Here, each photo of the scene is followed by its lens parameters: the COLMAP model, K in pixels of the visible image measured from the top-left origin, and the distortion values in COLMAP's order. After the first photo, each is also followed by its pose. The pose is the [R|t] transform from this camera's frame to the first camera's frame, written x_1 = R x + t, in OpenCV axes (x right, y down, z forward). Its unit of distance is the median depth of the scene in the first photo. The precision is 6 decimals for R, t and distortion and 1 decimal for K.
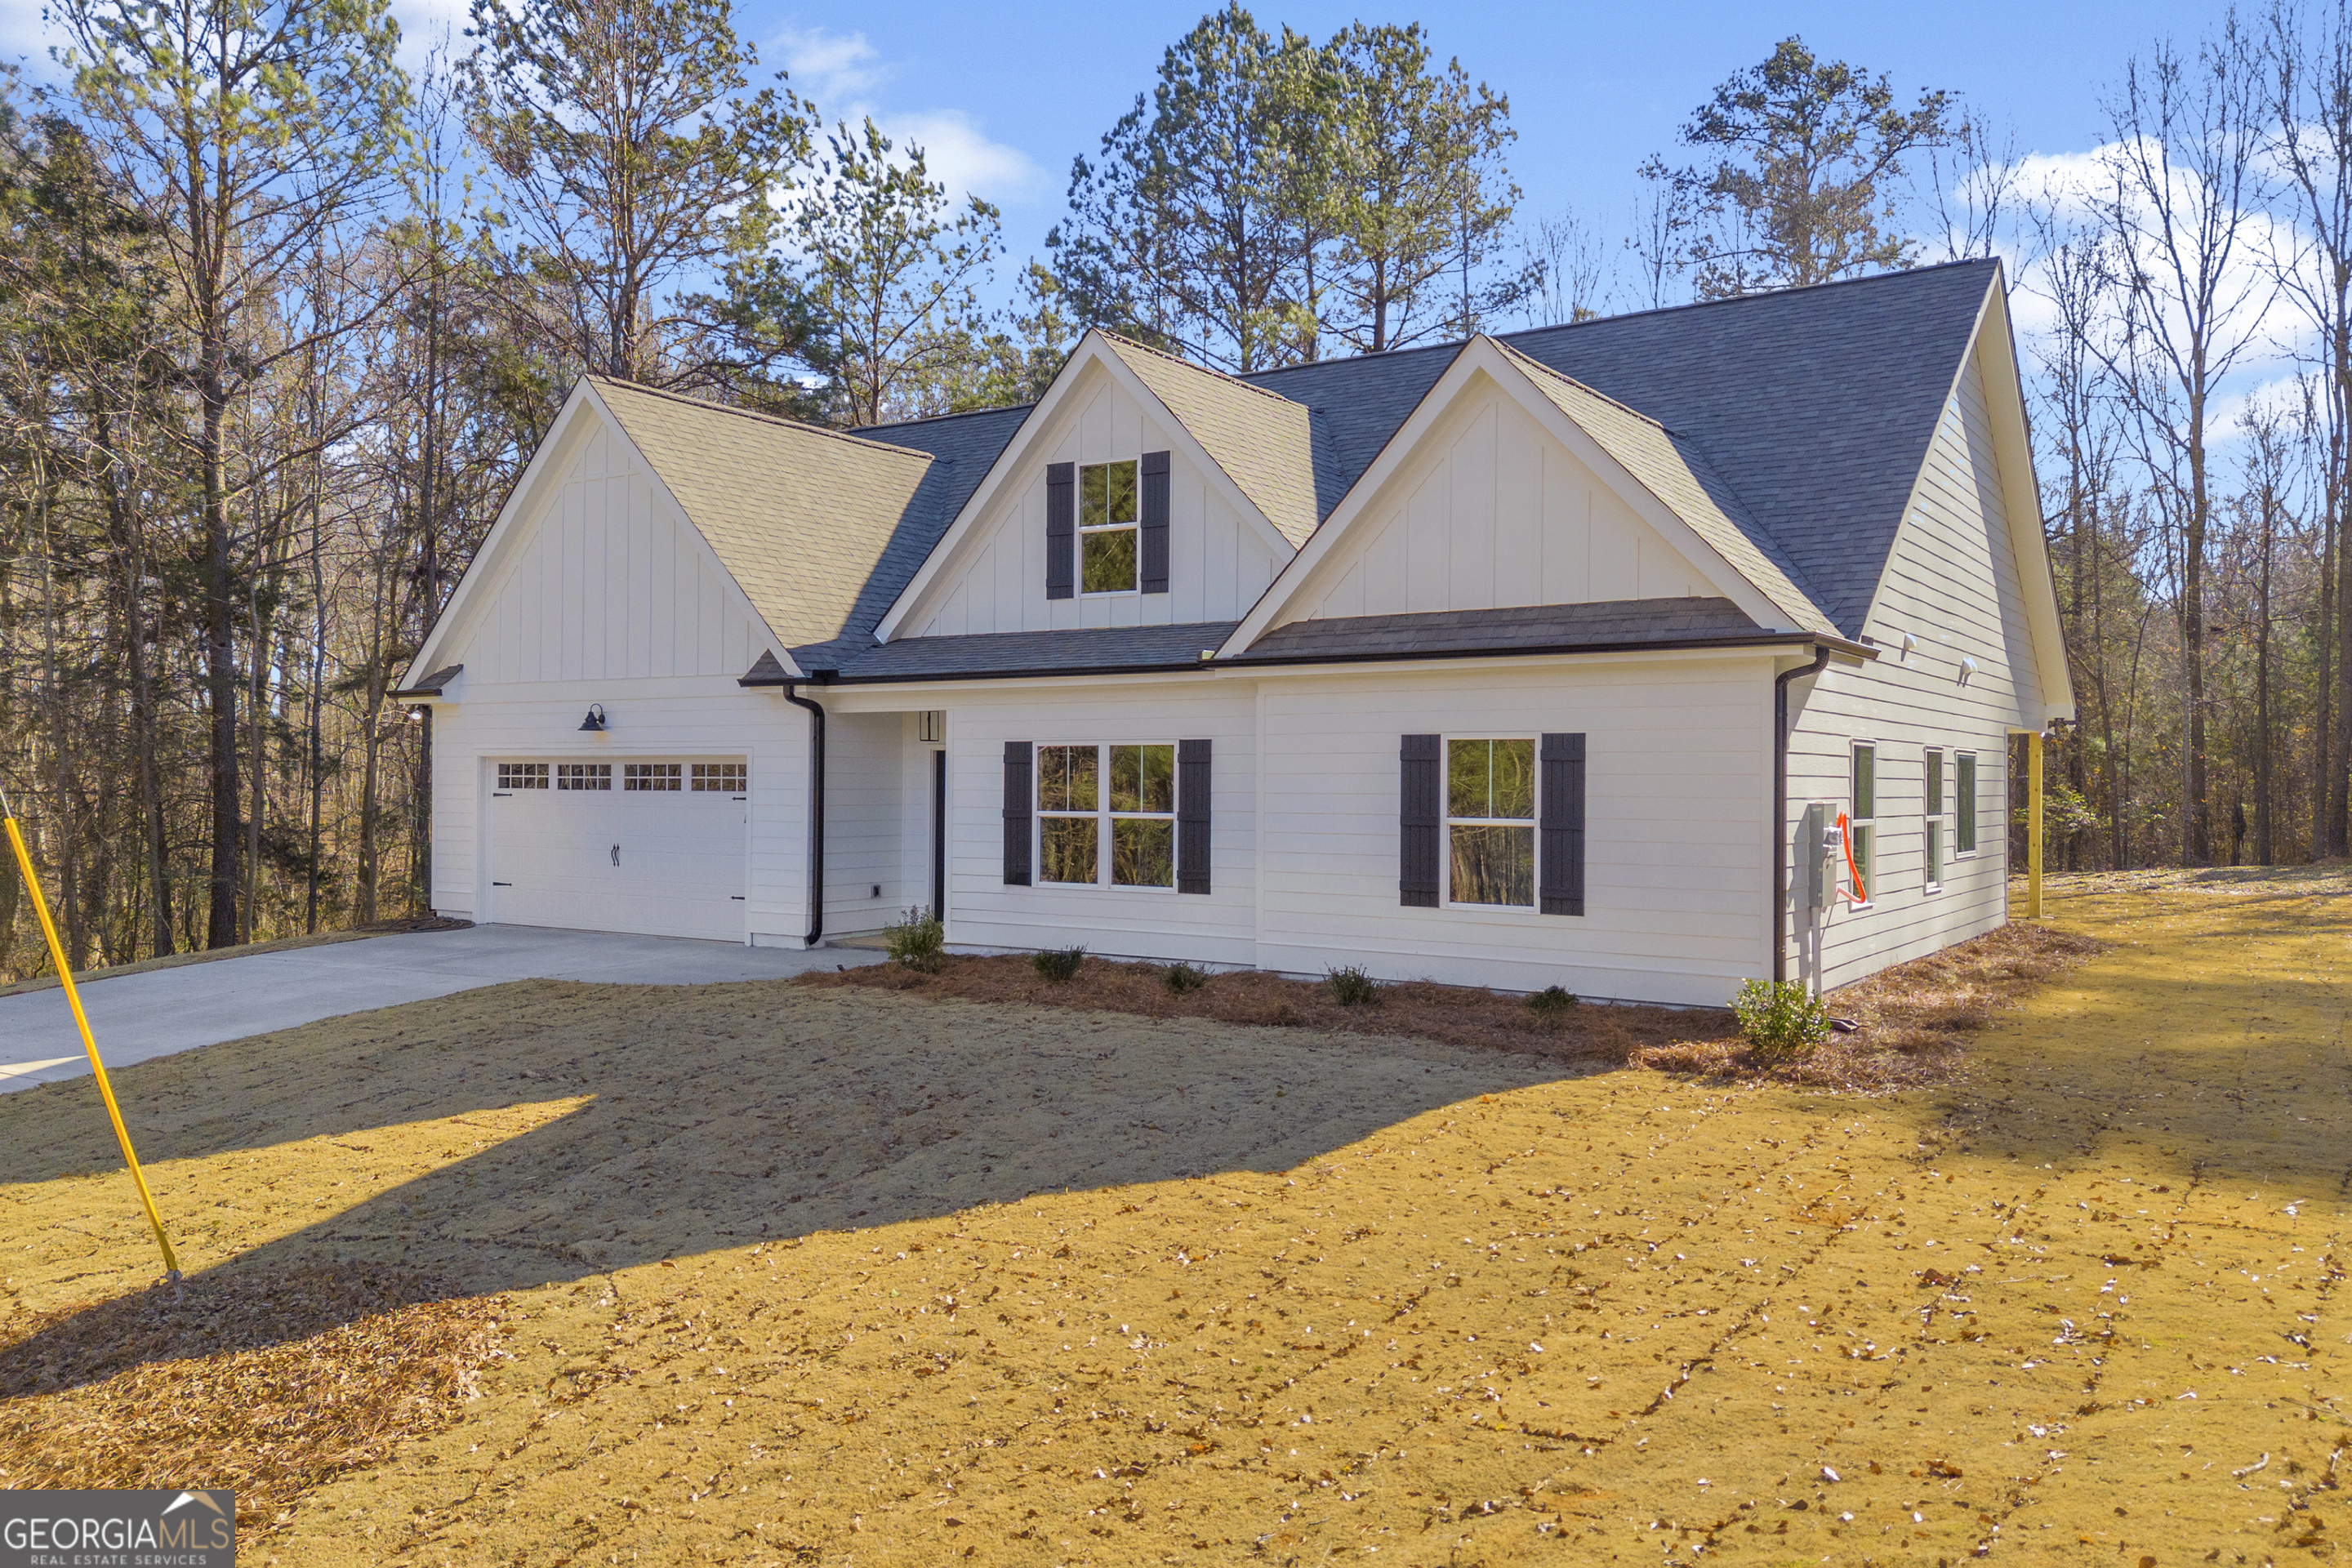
lens RADIAL K [[1749.3, 0, 1176.0], [0, 1749.3, 784.0], [0, 0, 1]] dist [-0.001208, -0.002735]
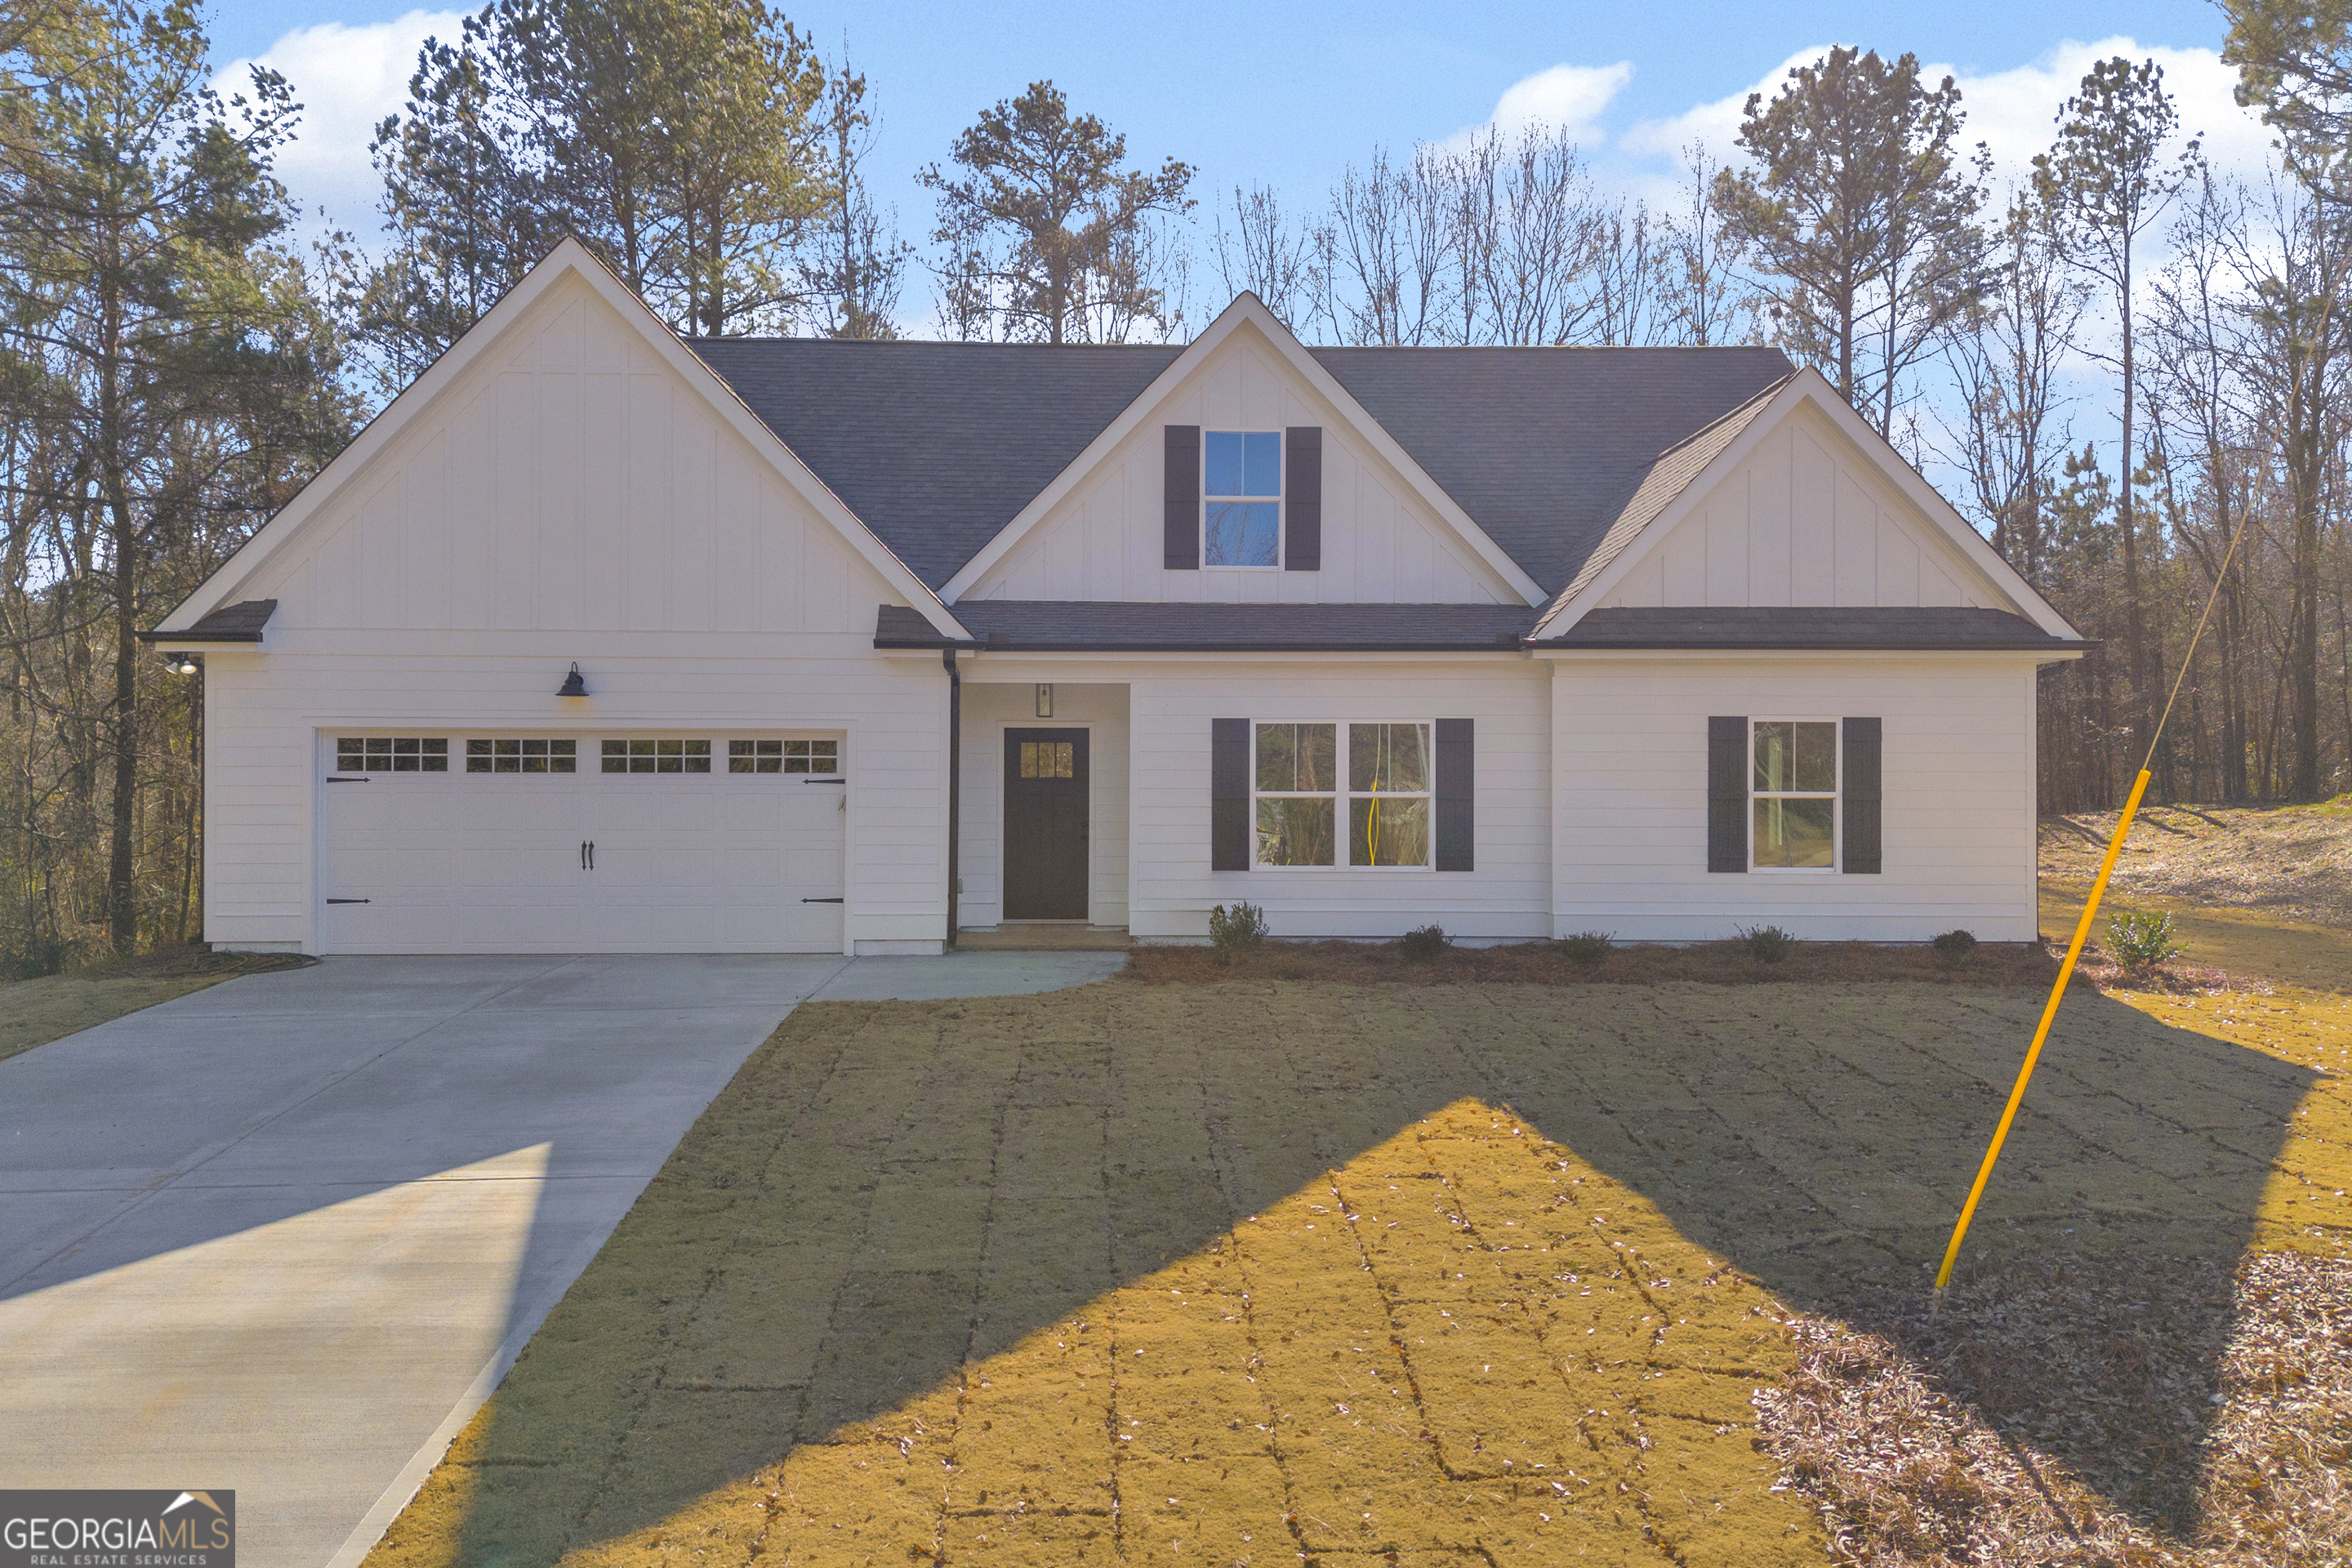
lens RADIAL K [[1493.0, 0, 1176.0], [0, 1493.0, 784.0], [0, 0, 1]] dist [0.004305, 0.000686]
pose [[0.819199, -0.013122, 0.573359, -0.569153], [0.003108, 0.999825, 0.018442, -0.003462], [-0.573501, -0.013326, 0.819097, 0.352237]]
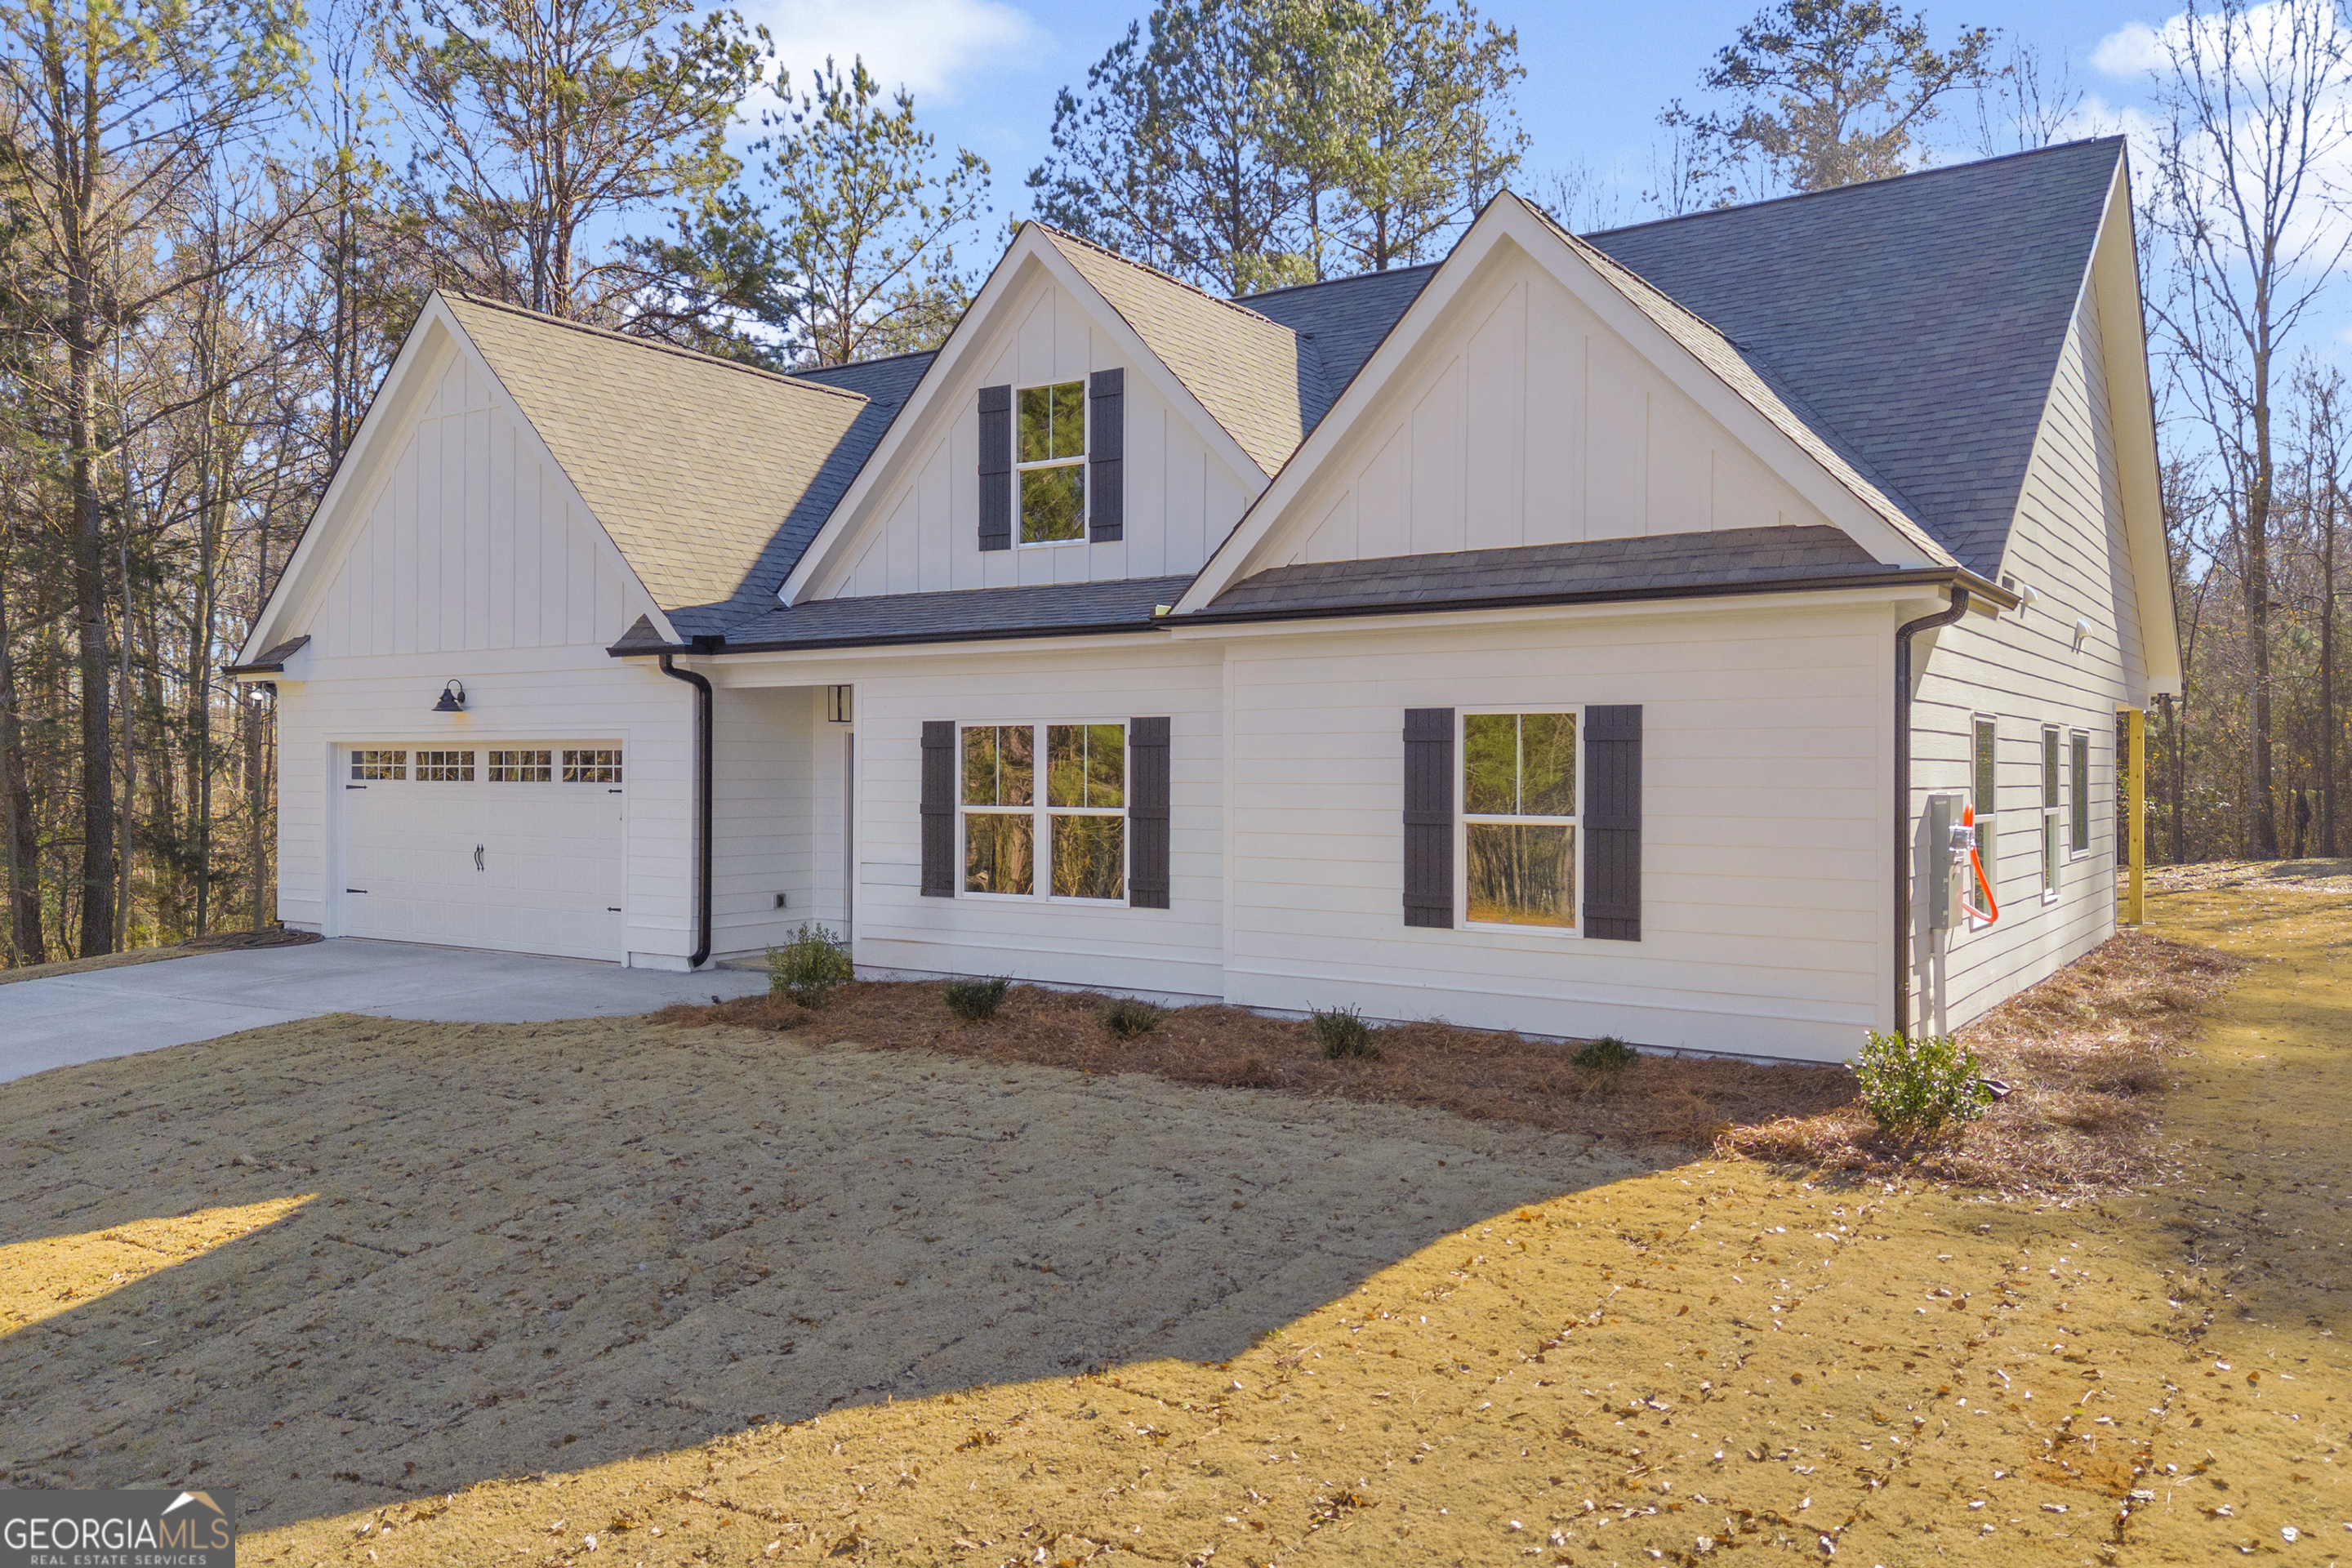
lens RADIAL K [[1749.3, 0, 1176.0], [0, 1749.3, 784.0], [0, 0, 1]] dist [-0.001208, -0.002735]
pose [[0.999993, -0.002751, -0.002358, 0.023003], [0.002766, 0.999974, 0.006597, 0.000140], [0.002340, -0.006604, 0.999975, 0.177576]]
